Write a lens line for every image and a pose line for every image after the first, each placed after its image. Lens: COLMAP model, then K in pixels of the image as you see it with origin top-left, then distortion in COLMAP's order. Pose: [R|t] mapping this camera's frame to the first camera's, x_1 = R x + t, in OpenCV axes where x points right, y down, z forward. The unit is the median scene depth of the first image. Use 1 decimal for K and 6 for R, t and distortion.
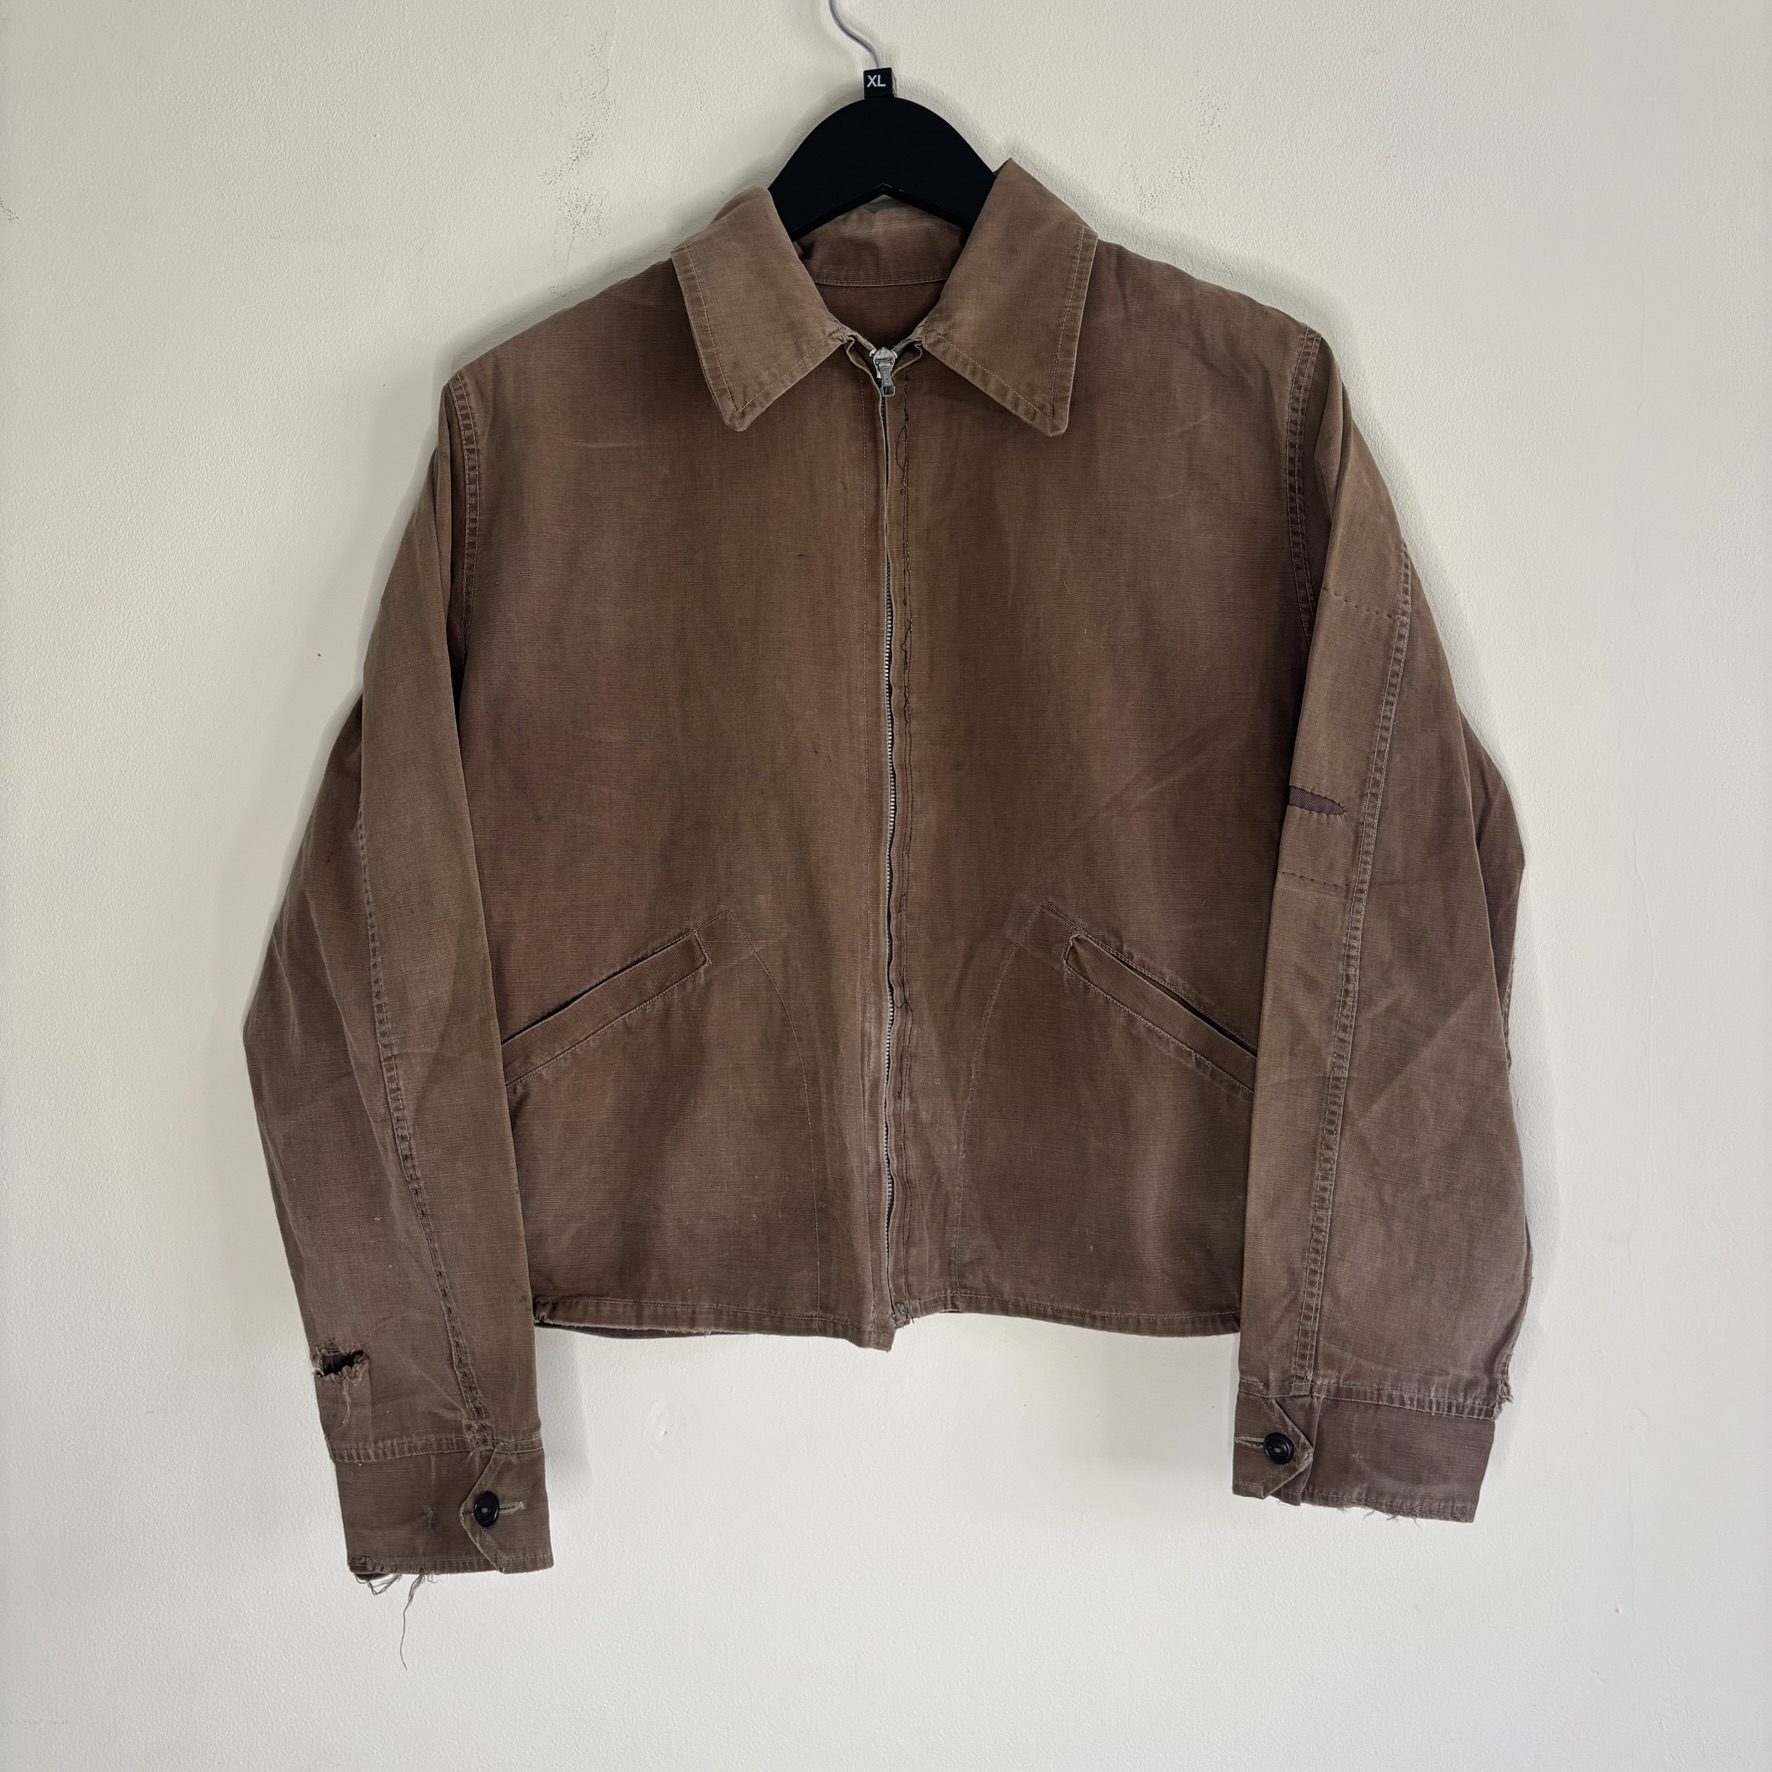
lens RADIAL K [[1815.0, 0, 904.8], [0, 1815.0, 894.3], [0, 0, 1]] dist [0.233907, -0.632128]
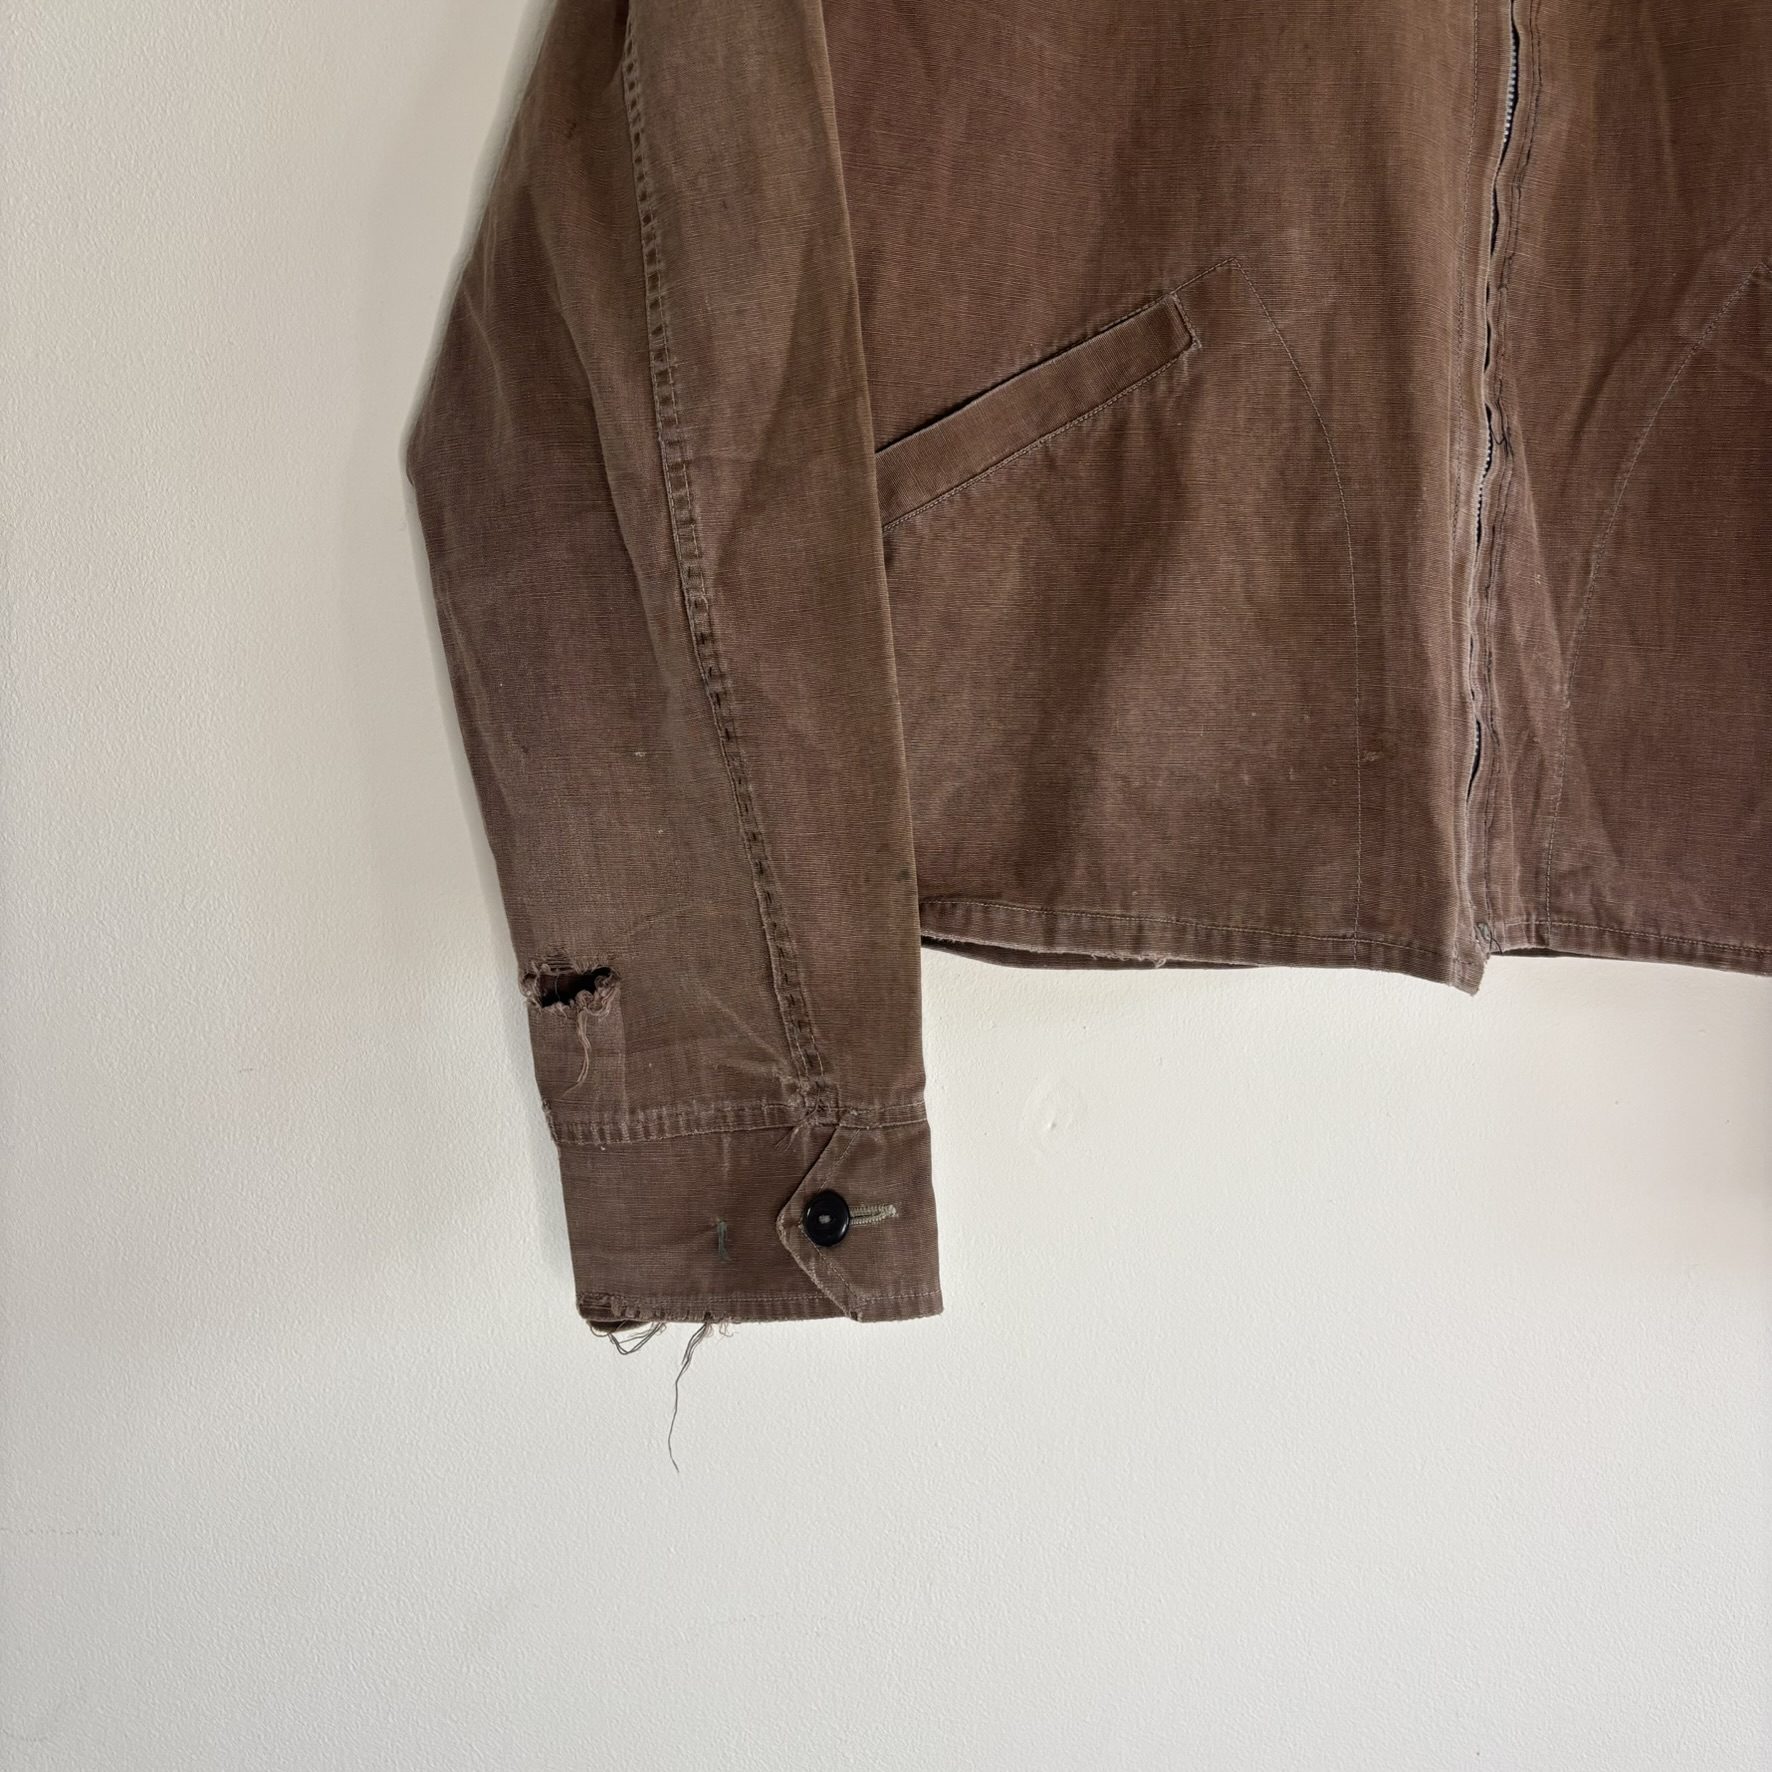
lens RADIAL K [[1715.7, 0, 894.8], [0, 1715.7, 892.5], [0, 0, 1]] dist [0.111698, -0.201767]
pose [[0.998773, 0.032610, 0.037281, -0.224640], [-0.035183, 0.996885, 0.070585, 0.181370], [-0.034863, -0.071810, 0.996809, 0.434696]]
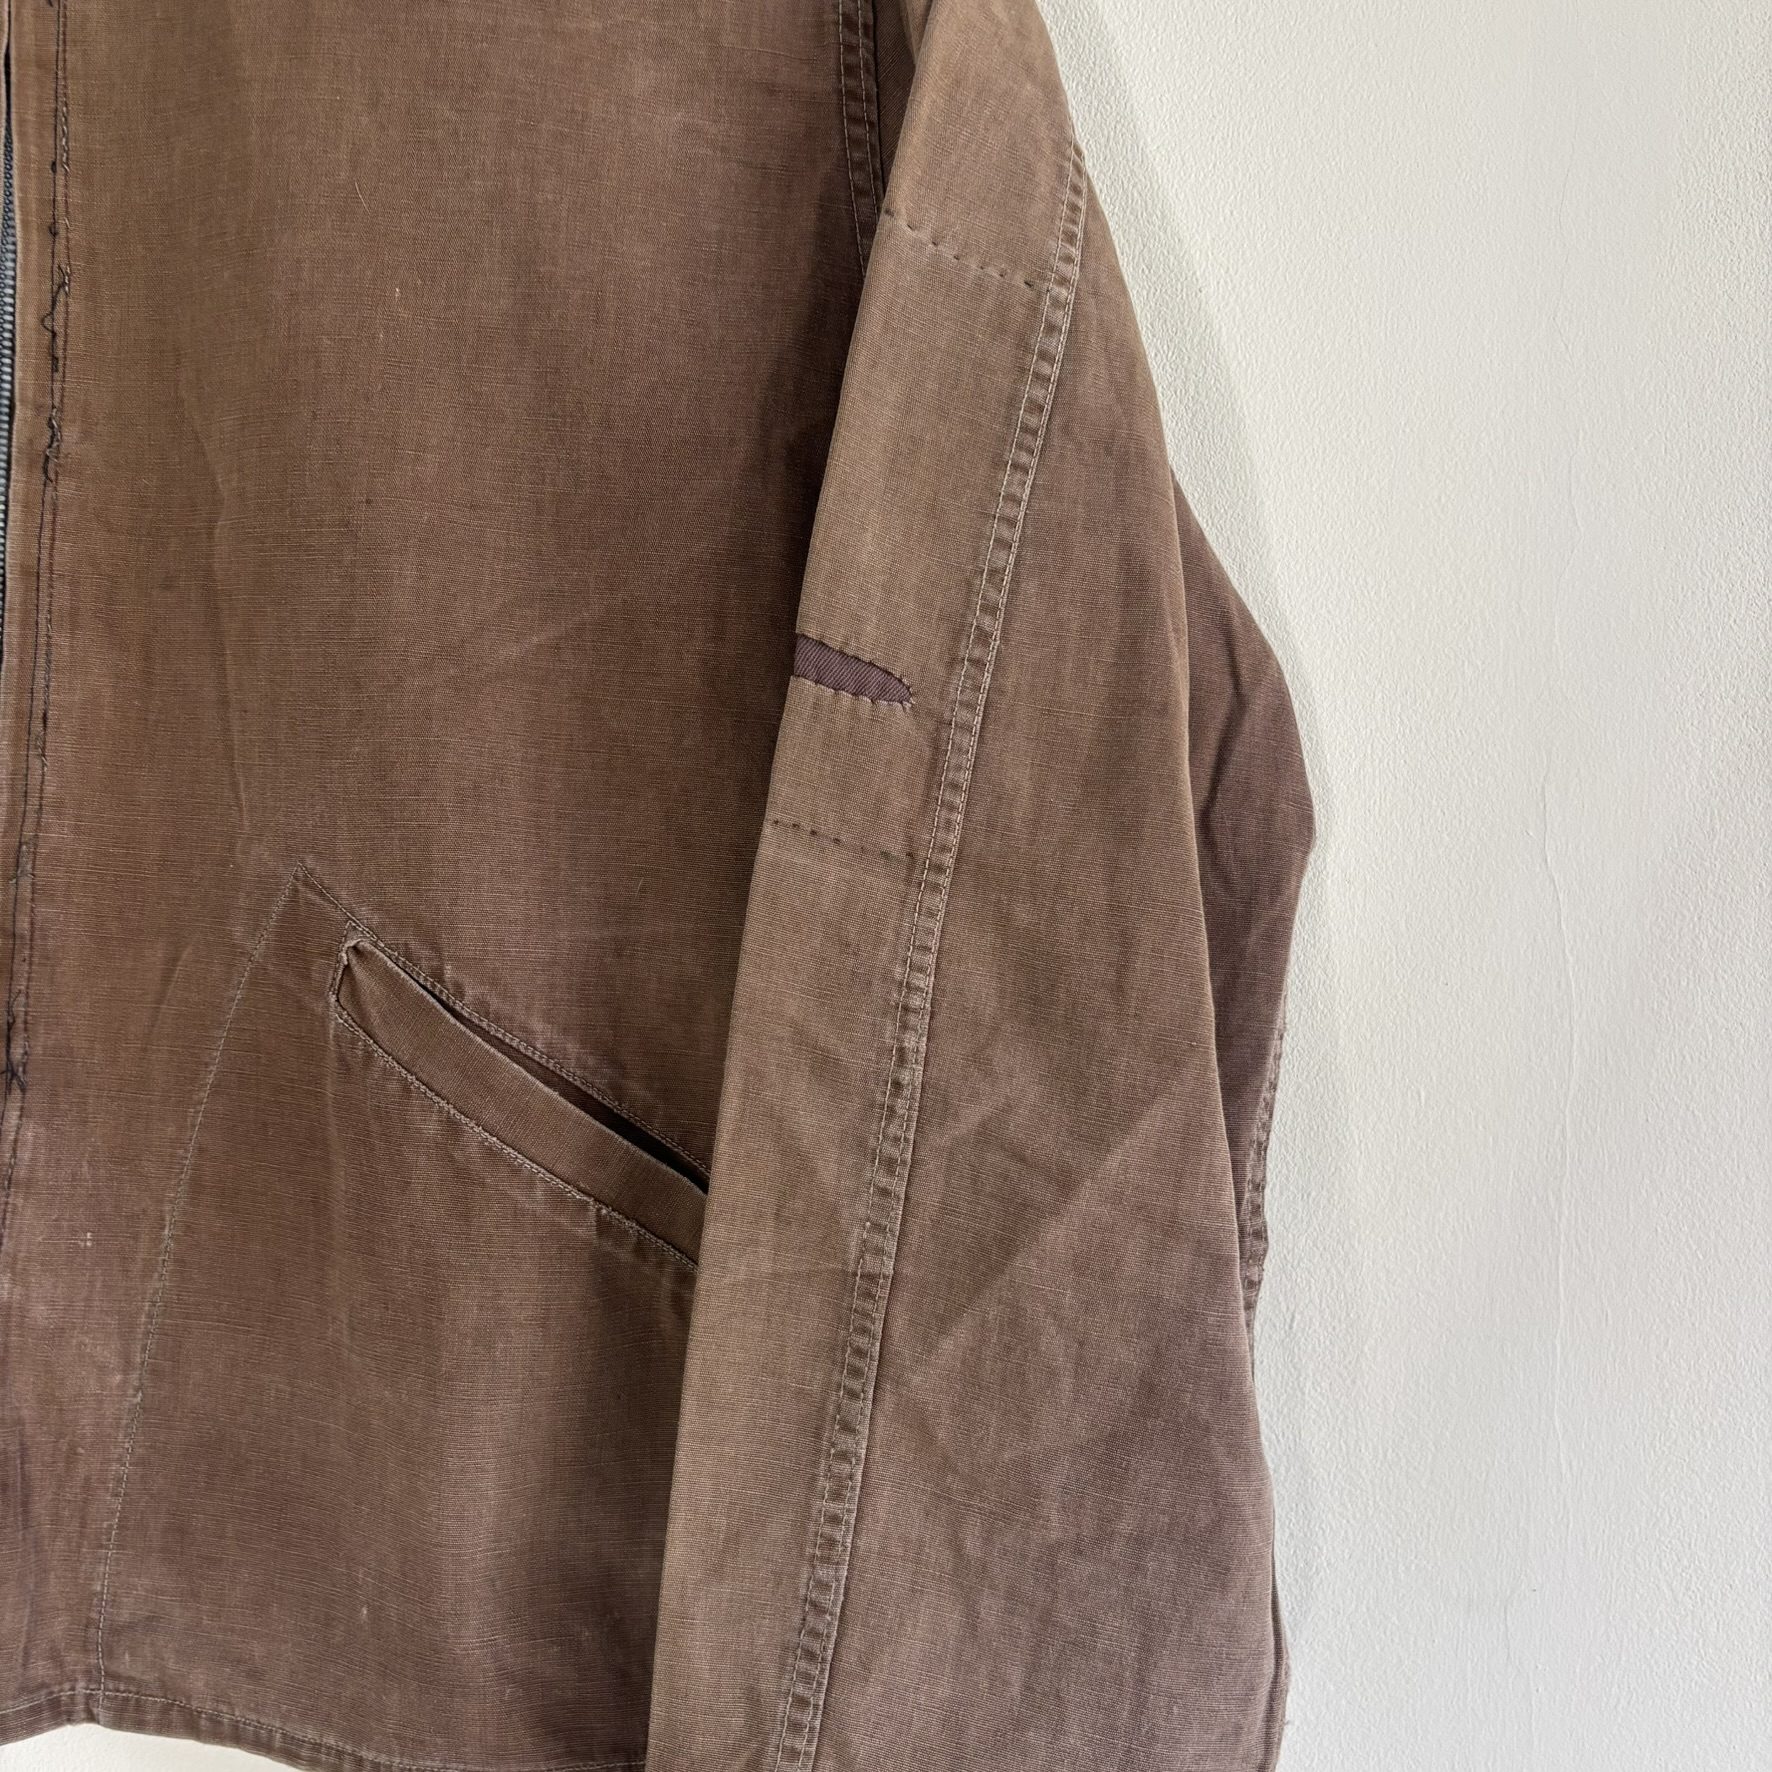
lens RADIAL K [[1745.7, 0, 886.0], [0, 1745.7, 886.0], [0, 0, 1]] dist [0.120238, -0.161283]
pose [[0.999065, 0.043129, 0.002872, 0.230600], [-0.043040, 0.998737, -0.025907, 0.014333], [-0.003986, 0.025759, 0.999660, 0.554412]]
